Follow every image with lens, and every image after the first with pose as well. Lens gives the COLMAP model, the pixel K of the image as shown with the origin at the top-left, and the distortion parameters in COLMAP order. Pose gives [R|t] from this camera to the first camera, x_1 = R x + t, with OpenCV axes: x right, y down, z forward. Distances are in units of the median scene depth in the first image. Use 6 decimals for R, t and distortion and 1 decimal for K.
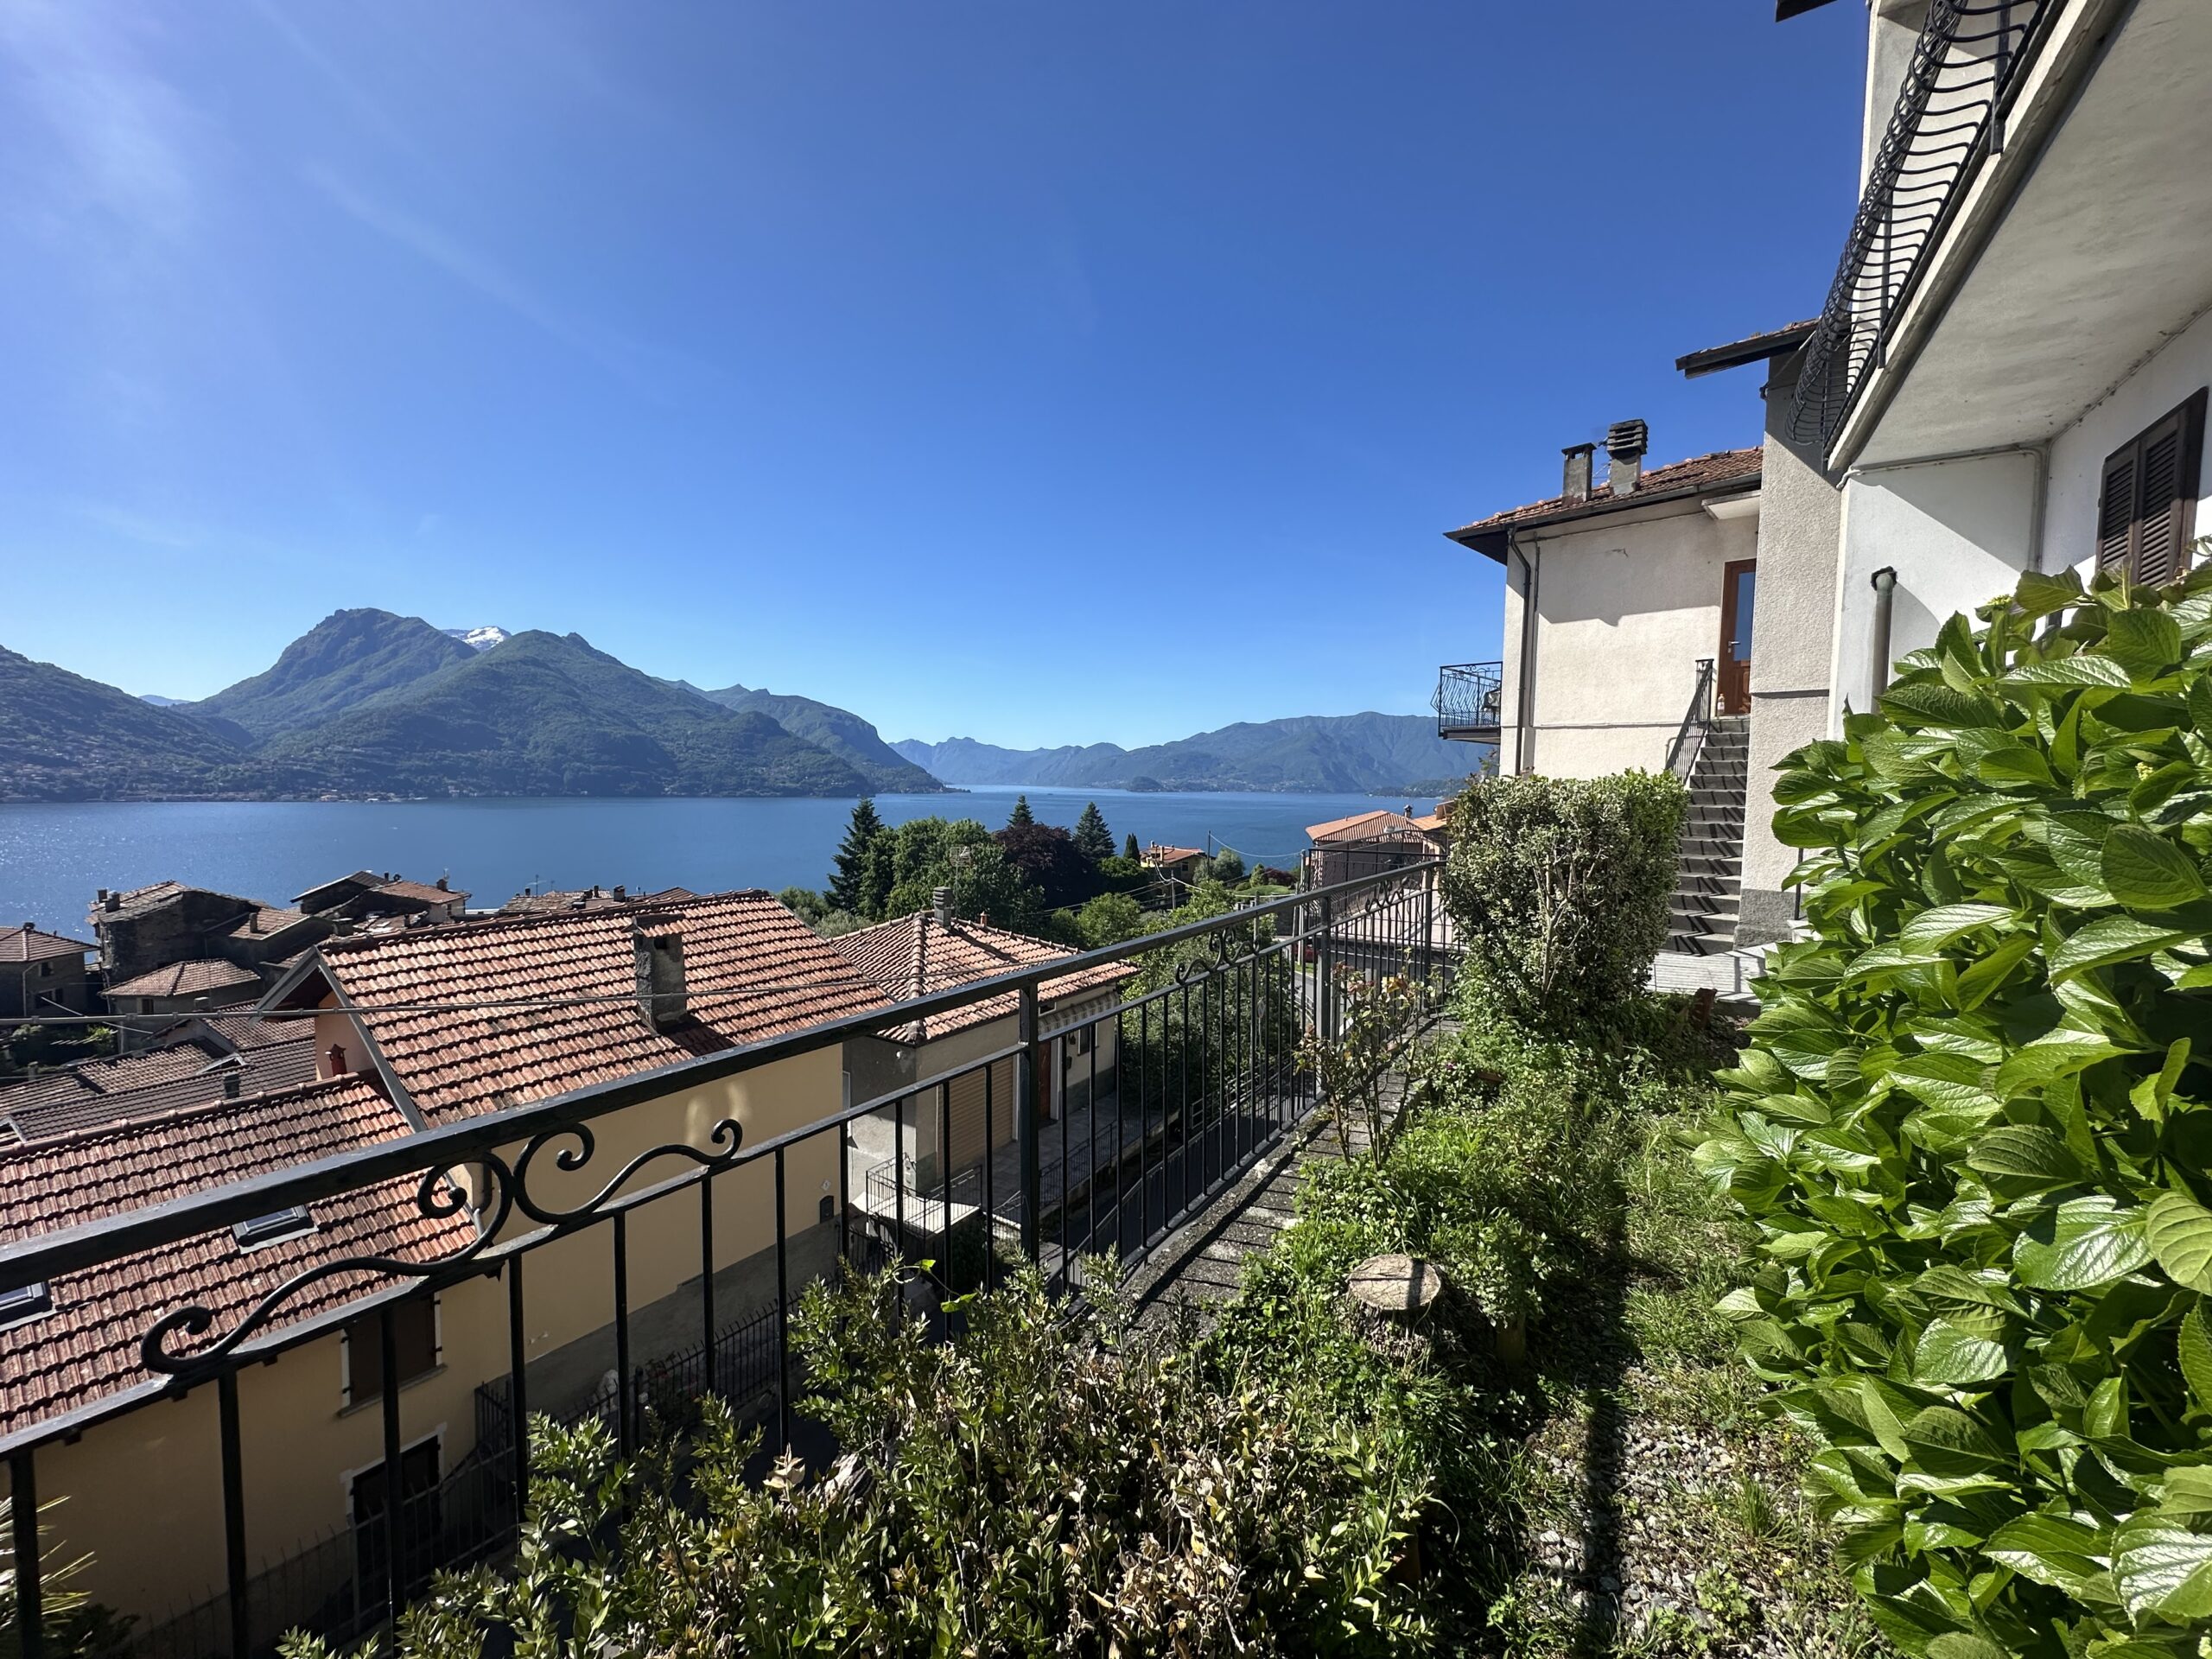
lens RADIAL K [[885.9, 0, 1116.6], [0, 885.9, 803.4], [0, 0, 1]] dist [-0.003860, 0.000812]
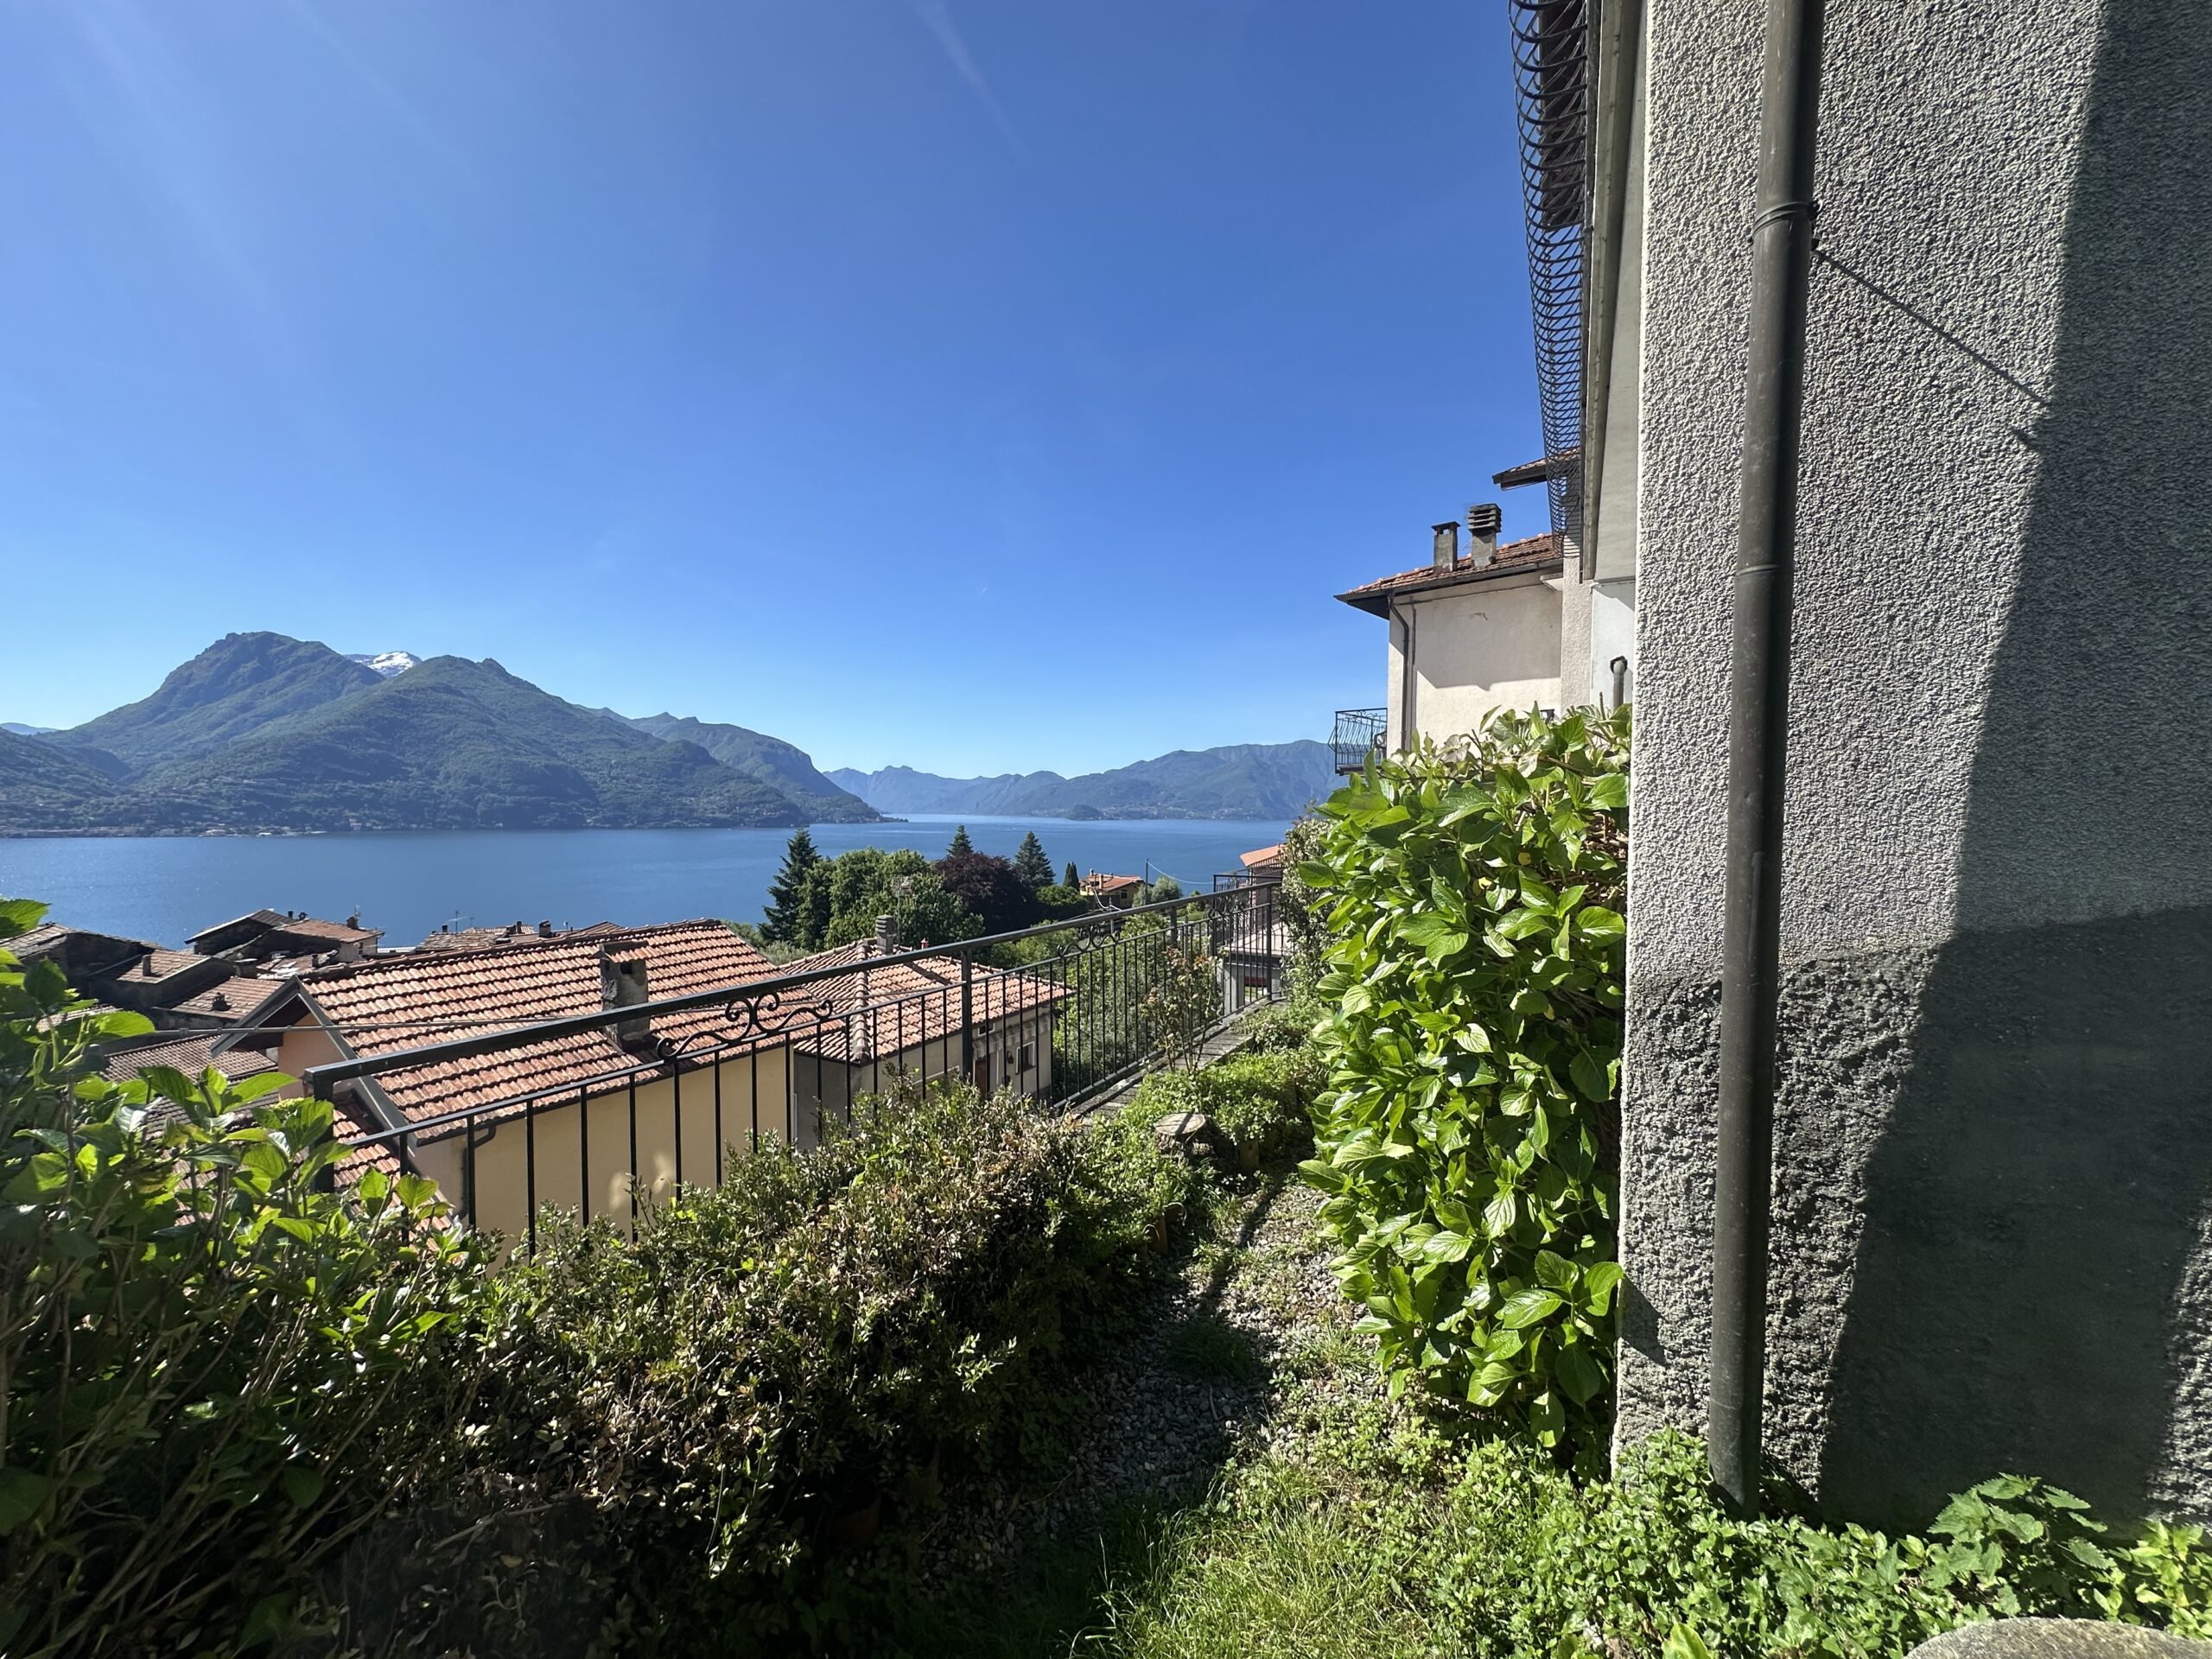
lens RADIAL K [[885.9, 0, 1116.9], [0, 885.9, 799.3], [0, 0, 1]] dist [-0.003860, 0.000812]
pose [[0.997669, -0.005489, 0.068018, 0.010854], [0.007971, 0.999310, -0.036267, -0.004318], [-0.067772, 0.036725, 0.997025, -0.104760]]
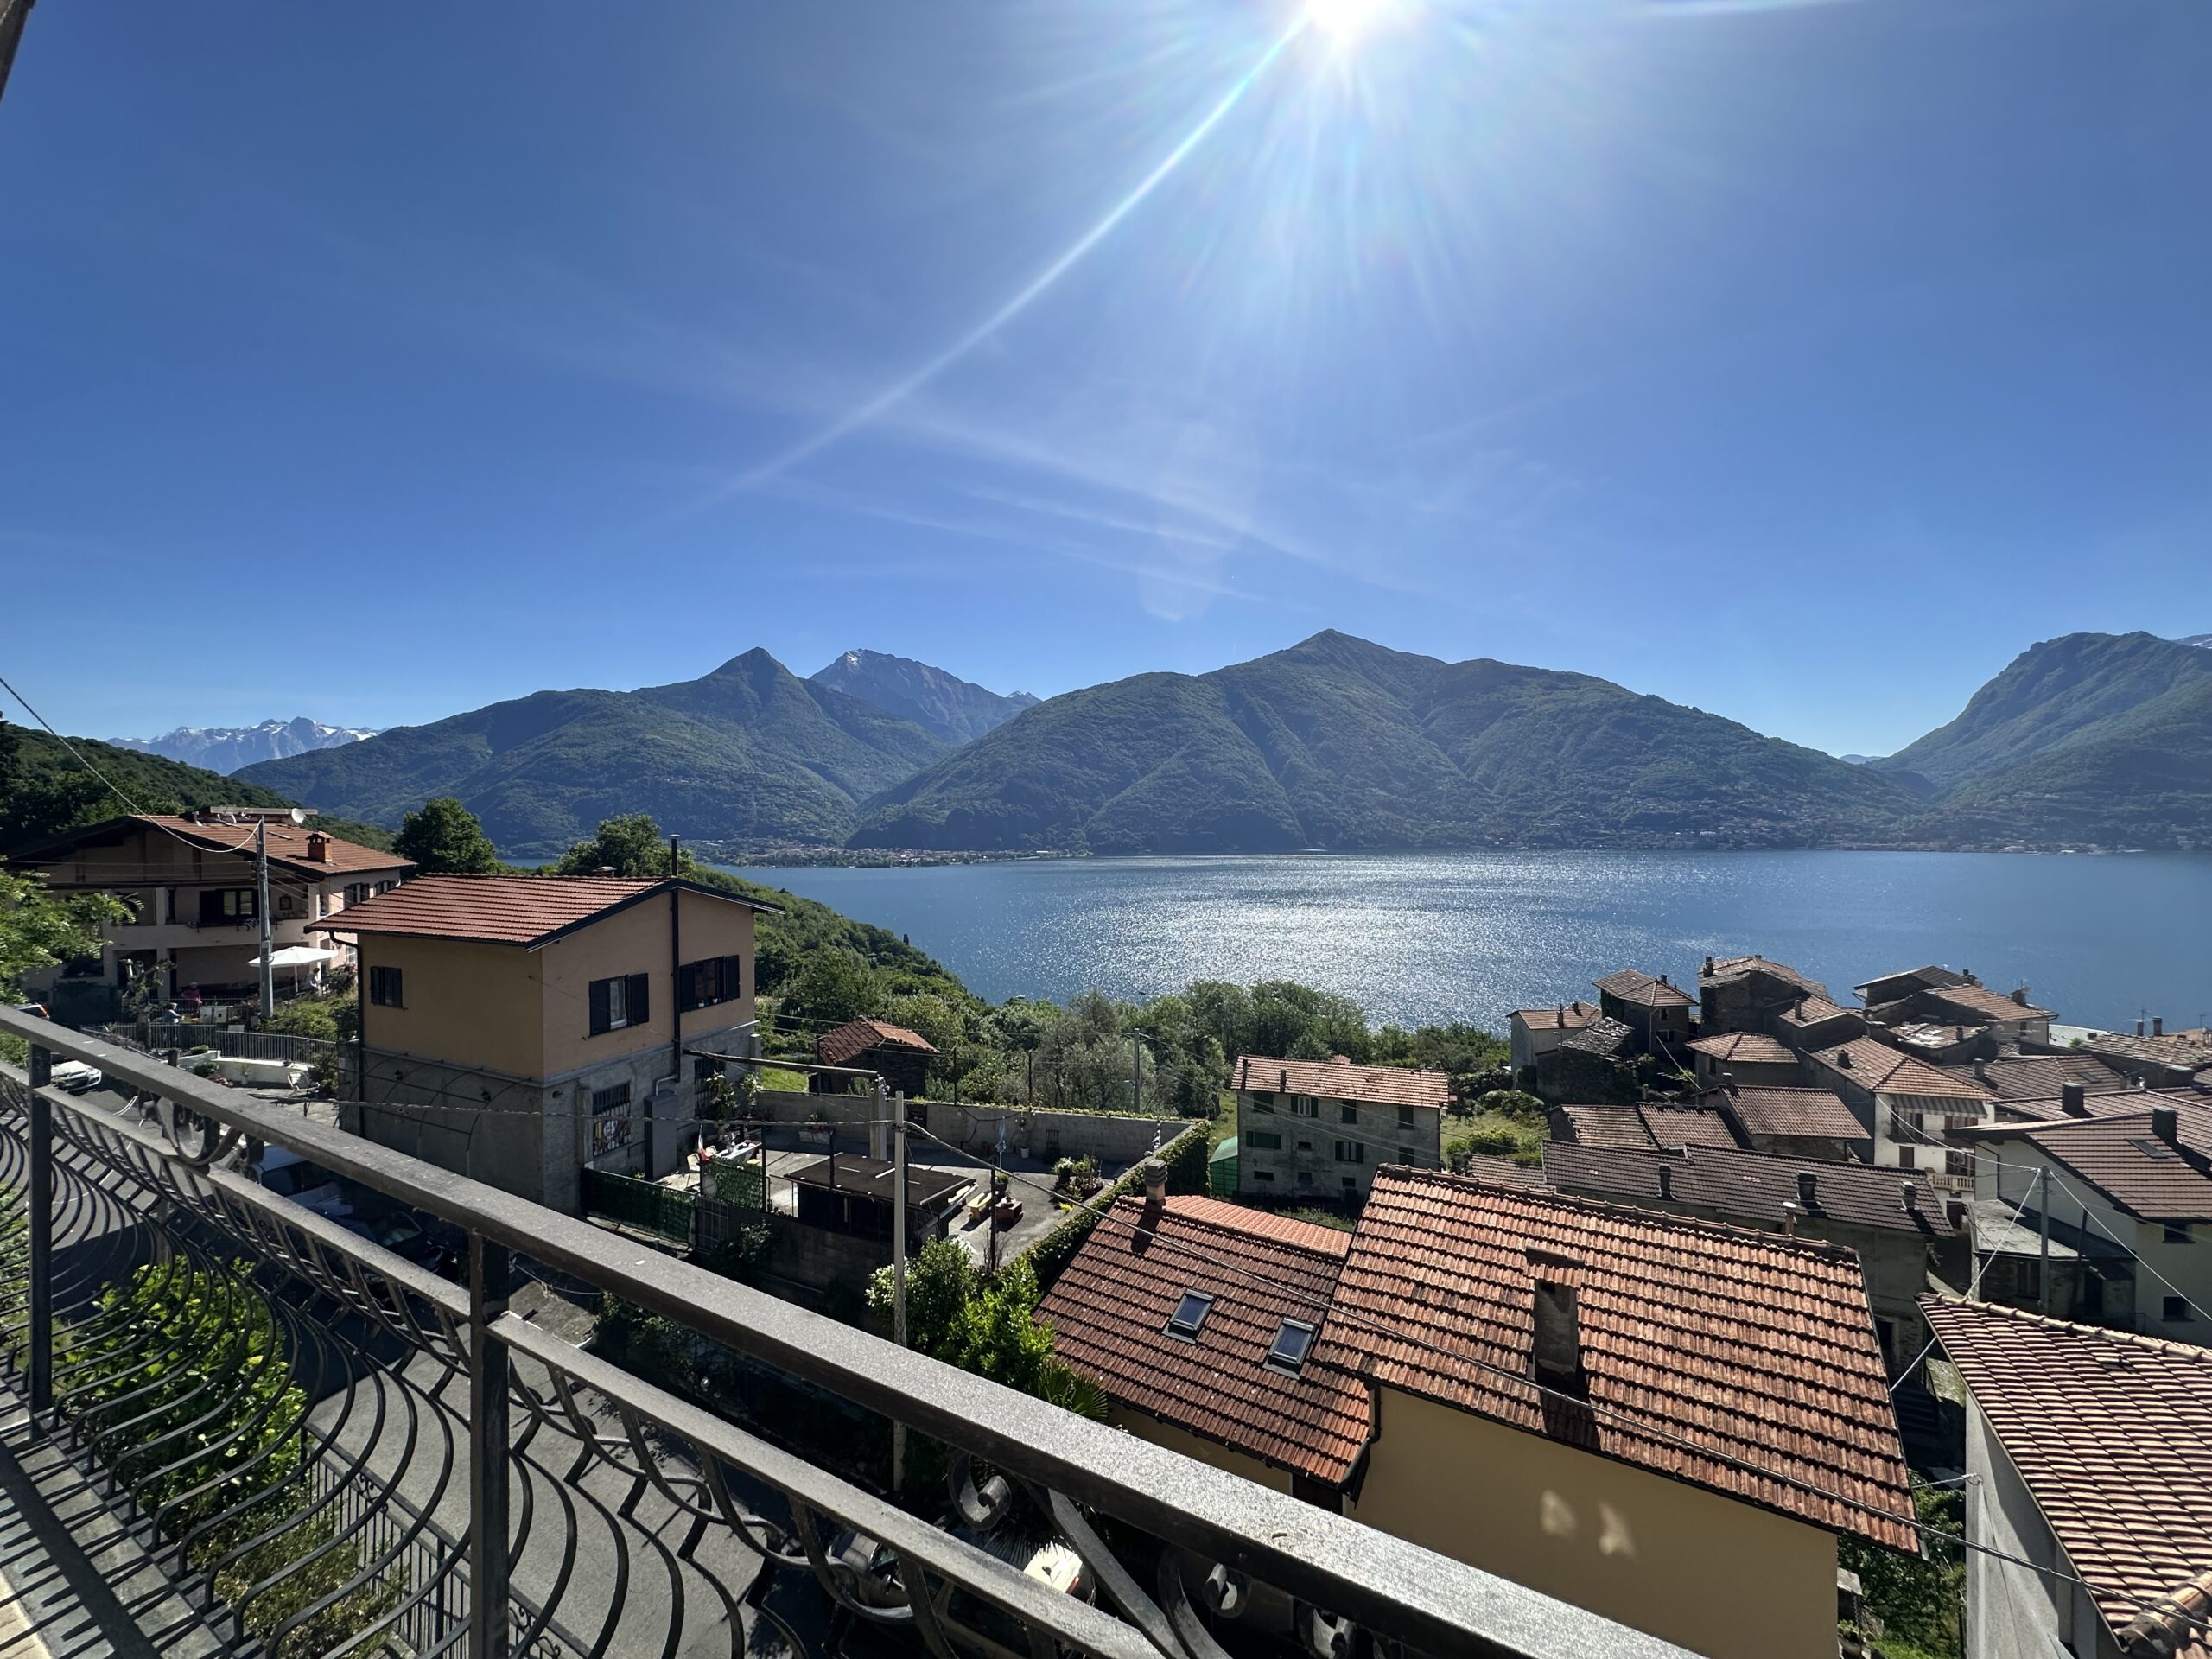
lens RADIAL K [[885.9, 0, 1106.0], [0, 885.9, 822.7], [0, 0, 1]] dist [-0.003860, 0.000812]
pose [[0.041412, -0.010375, -0.999088, 0.333177], [-0.023202, 0.999666, -0.011343, -0.249713], [0.998873, 0.023651, 0.041158, 0.367162]]
